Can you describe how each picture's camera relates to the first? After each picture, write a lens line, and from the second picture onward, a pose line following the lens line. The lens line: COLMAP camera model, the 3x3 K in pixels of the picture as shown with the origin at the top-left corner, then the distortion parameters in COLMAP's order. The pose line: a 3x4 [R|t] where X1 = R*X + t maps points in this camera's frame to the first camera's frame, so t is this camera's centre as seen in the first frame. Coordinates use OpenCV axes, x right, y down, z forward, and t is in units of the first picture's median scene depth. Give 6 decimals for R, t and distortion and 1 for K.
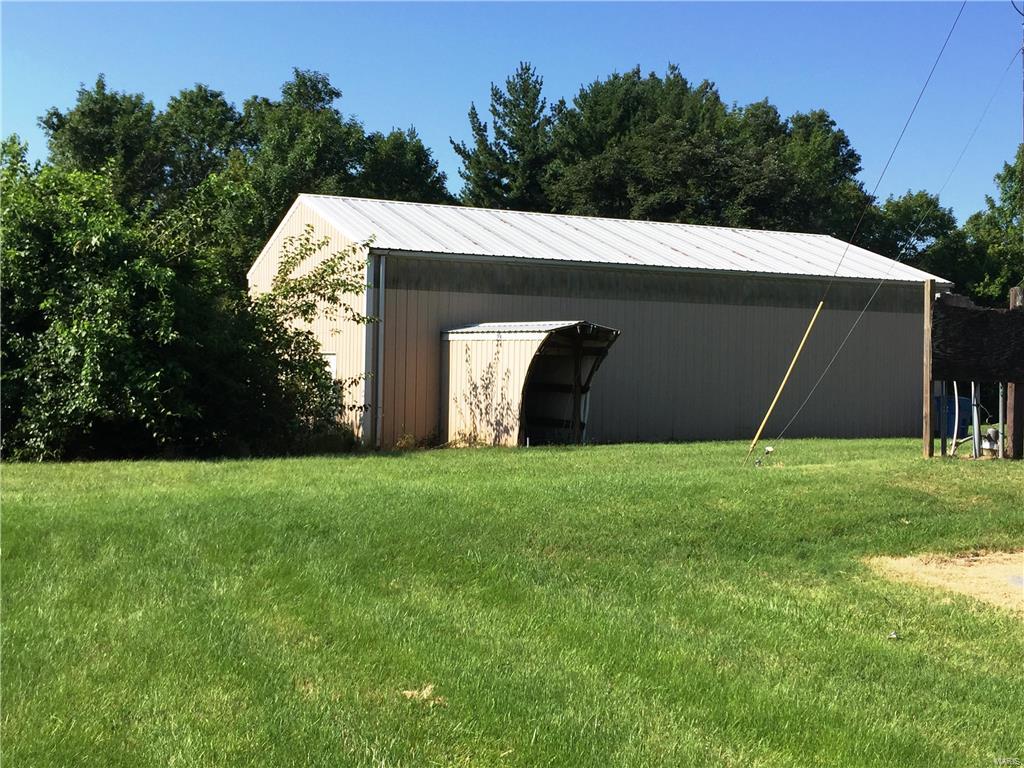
lens RADIAL K [[1210.9, 0, 512.0], [0, 1210.9, 384.0], [0, 0, 1]] dist [0.070455, 0.008380]
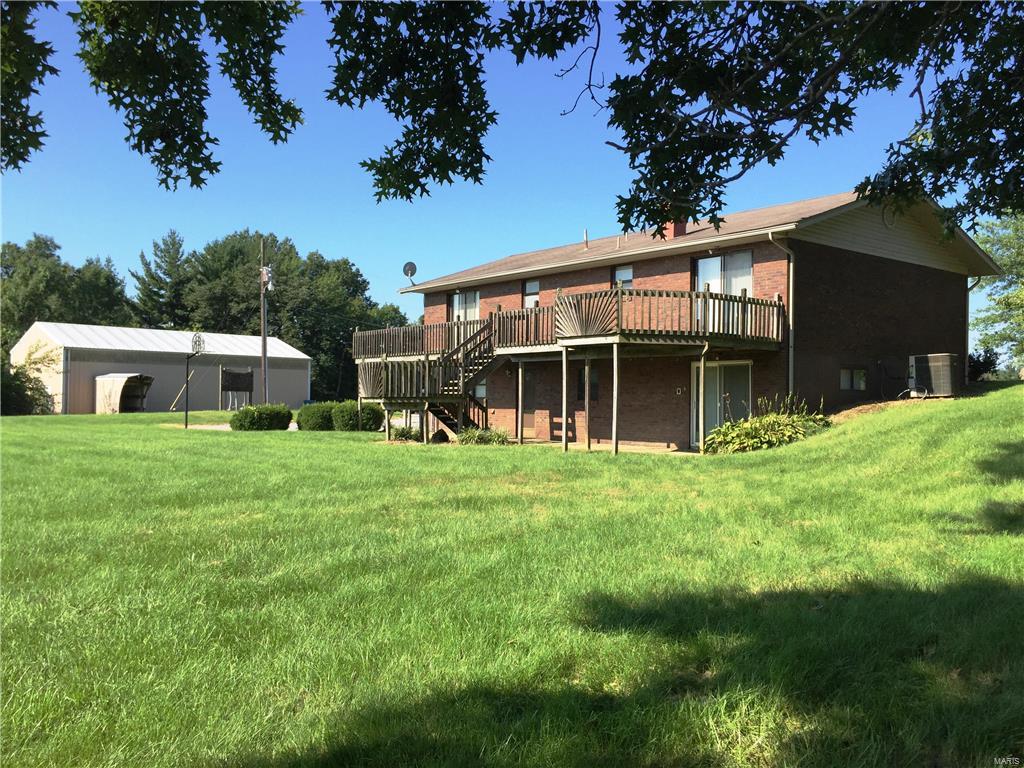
lens RADIAL K [[877.6, 0, 511.2], [0, 877.6, 378.9], [0, 0, 1]] dist [0.088108, -0.125916]
pose [[0.949902, -0.000597, 0.312548, 0.088812], [0.011141, 0.999427, -0.031950, 0.015405], [-0.312350, 0.033831, 0.949364, -0.509029]]
